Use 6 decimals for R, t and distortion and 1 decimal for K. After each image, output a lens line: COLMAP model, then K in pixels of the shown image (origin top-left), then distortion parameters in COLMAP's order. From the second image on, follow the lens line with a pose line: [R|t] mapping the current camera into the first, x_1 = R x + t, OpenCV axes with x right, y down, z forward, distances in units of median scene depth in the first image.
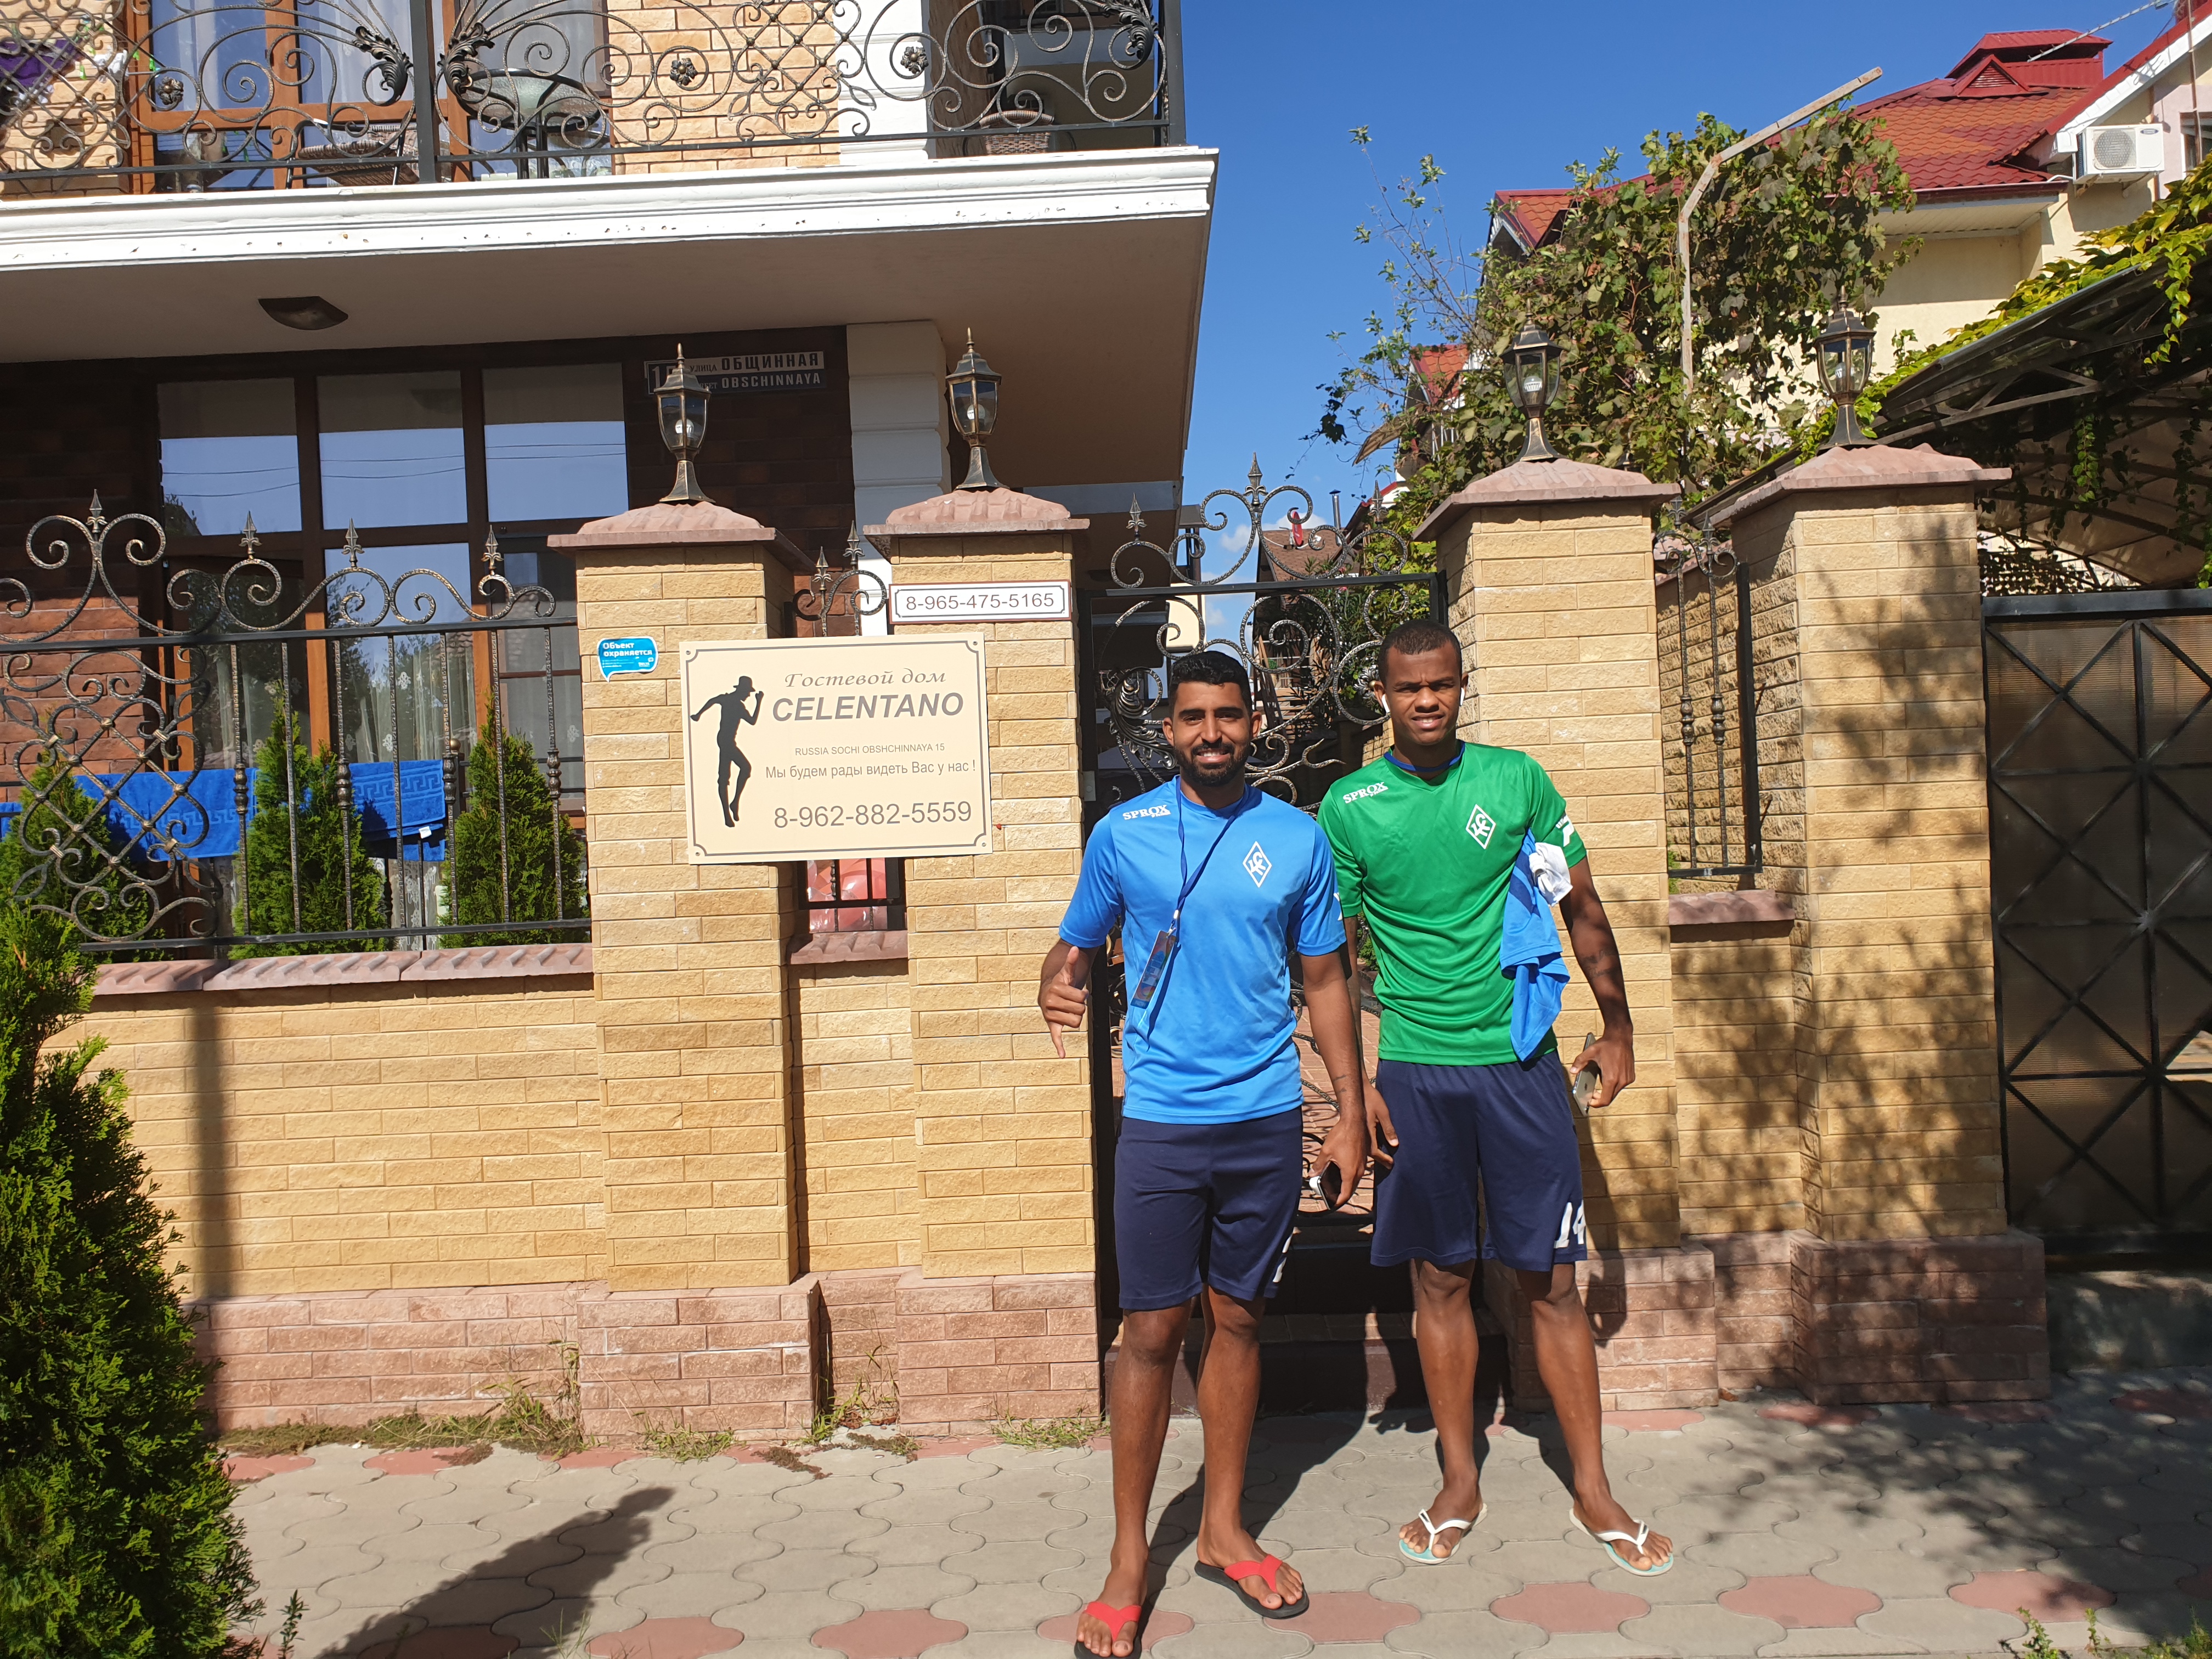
lens RADIAL K [[1690.1, 0, 1103.9], [0, 1690.1, 827.6], [0, 0, 1]] dist [0.019803, -0.022887]
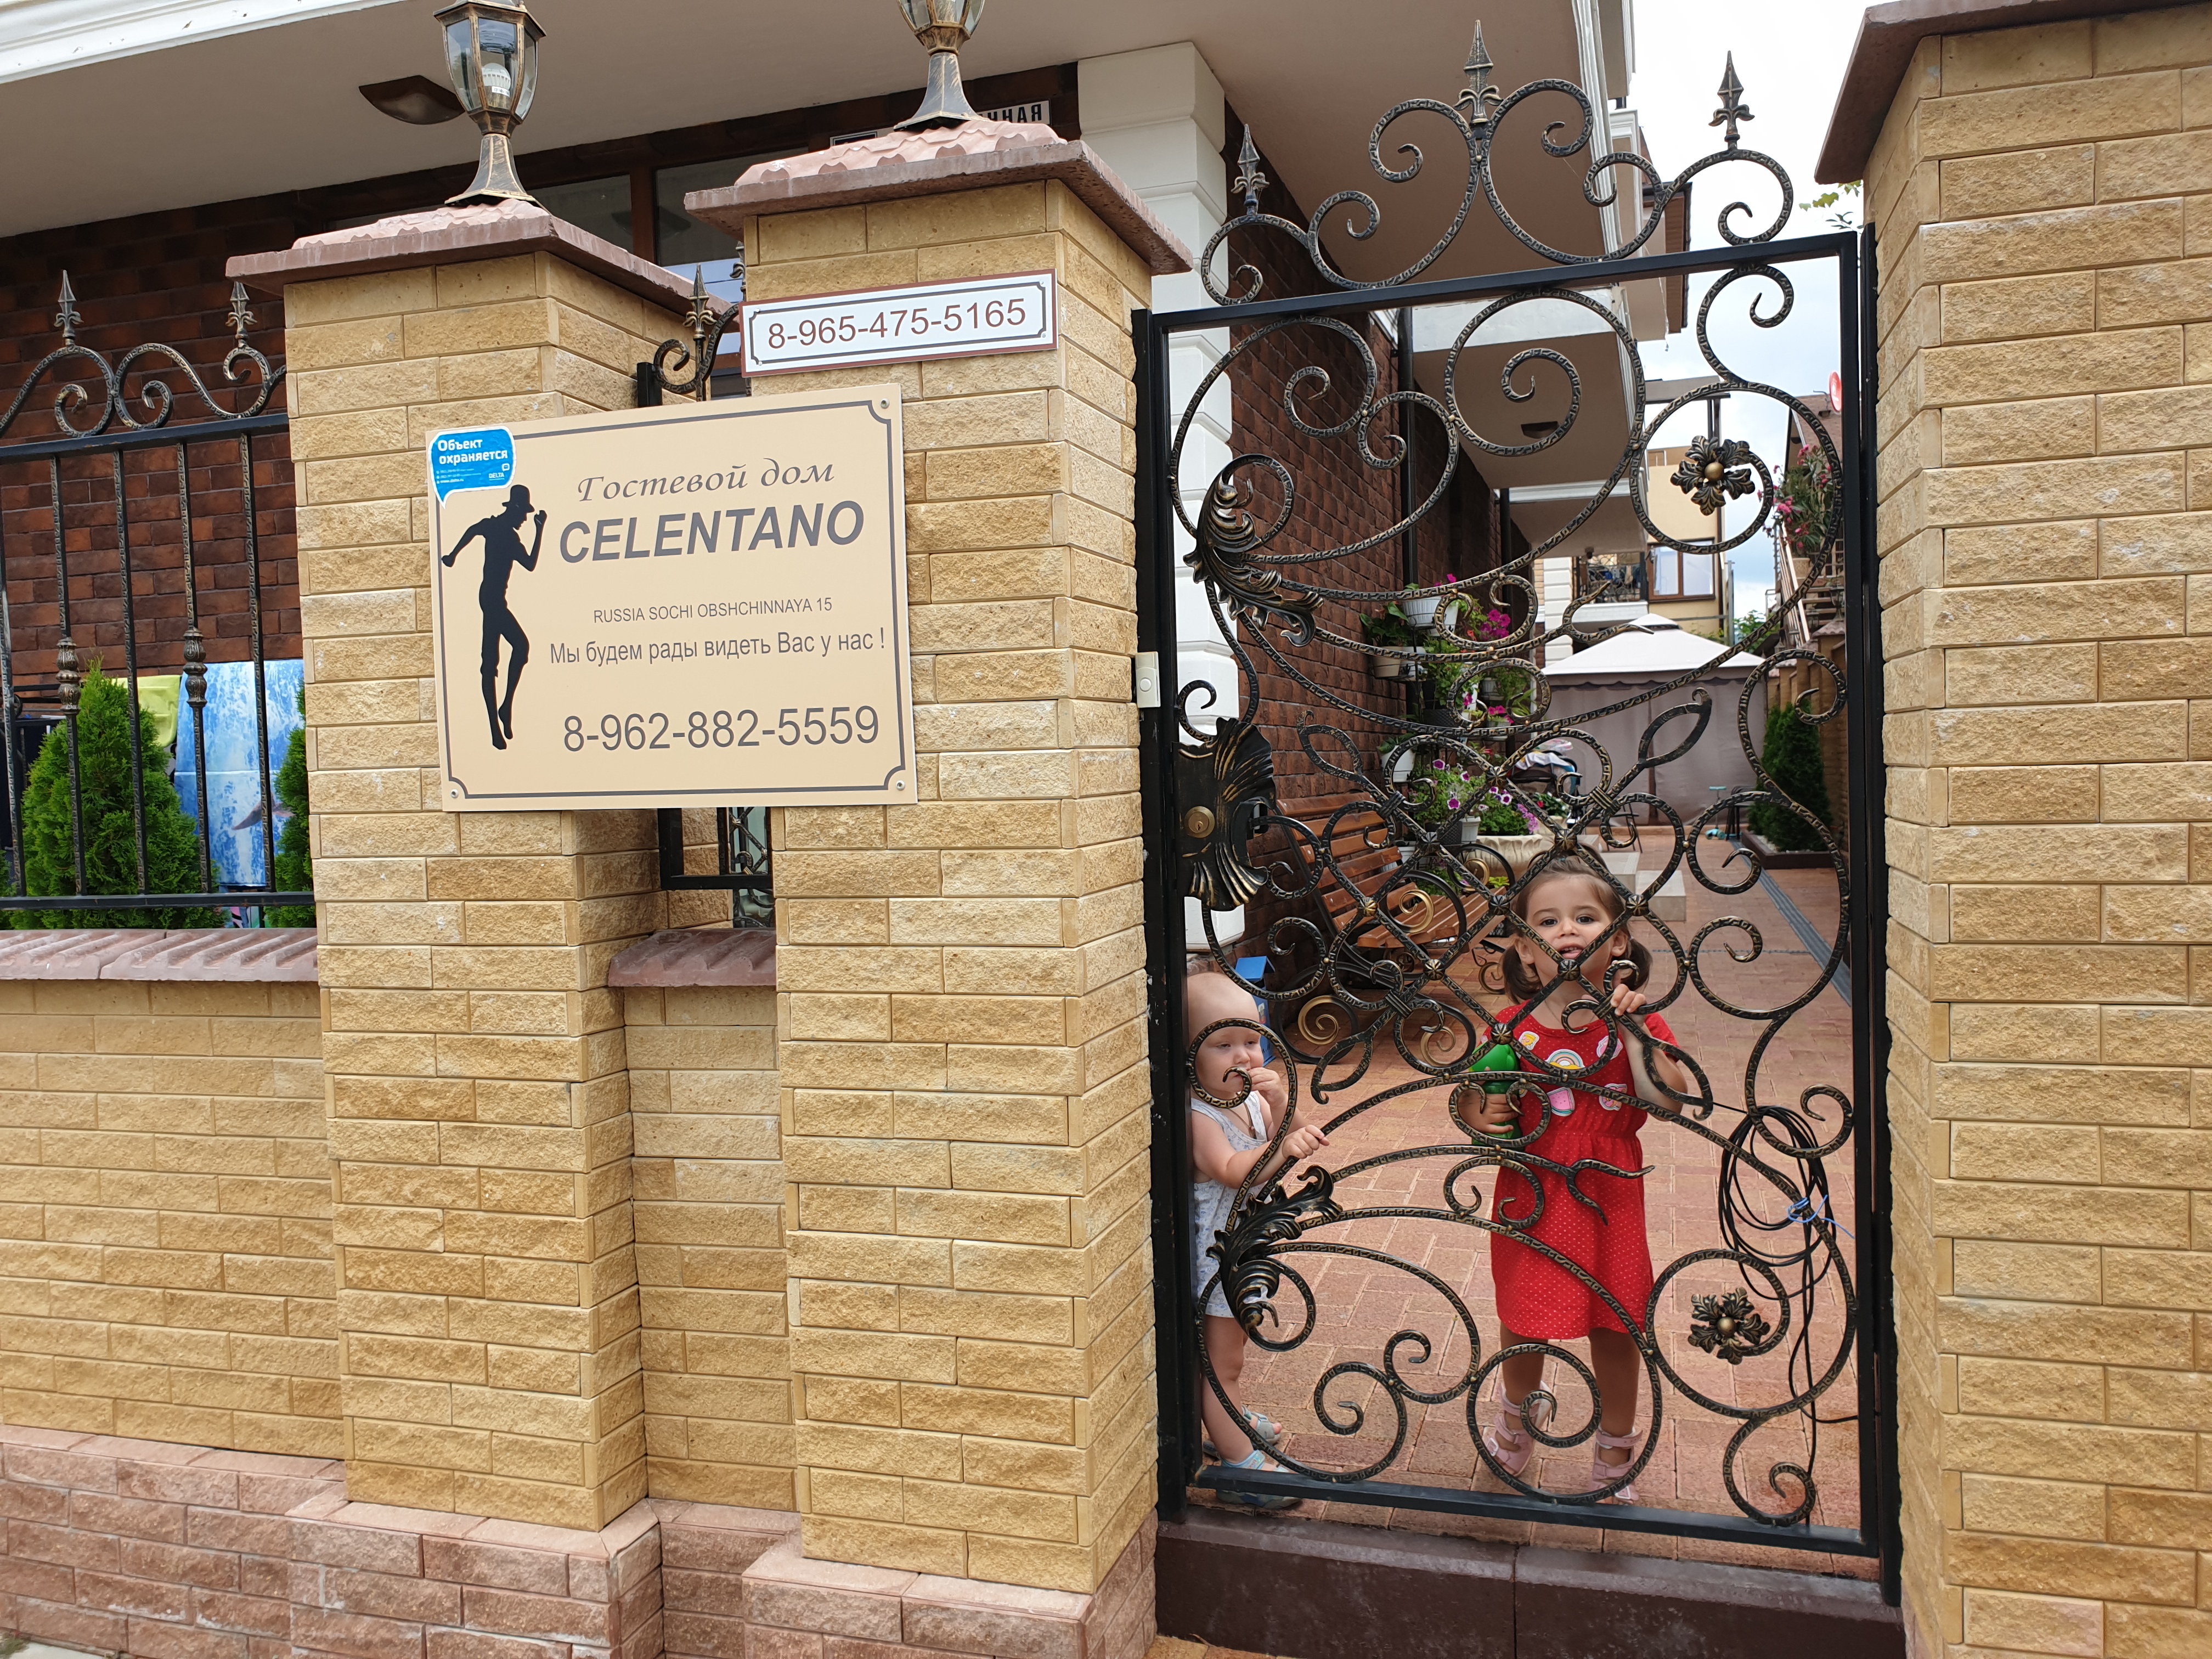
lens RADIAL K [[1690.1, 0, 1112.5], [0, 1690.1, 843.4], [0, 0, 1]] dist [0.019803, -0.022887]
pose [[0.959400, 0.025218, -0.280920, 0.143801], [-0.007298, 0.997881, 0.064655, -0.007065], [0.281955, -0.059979, 0.957551, 0.502226]]
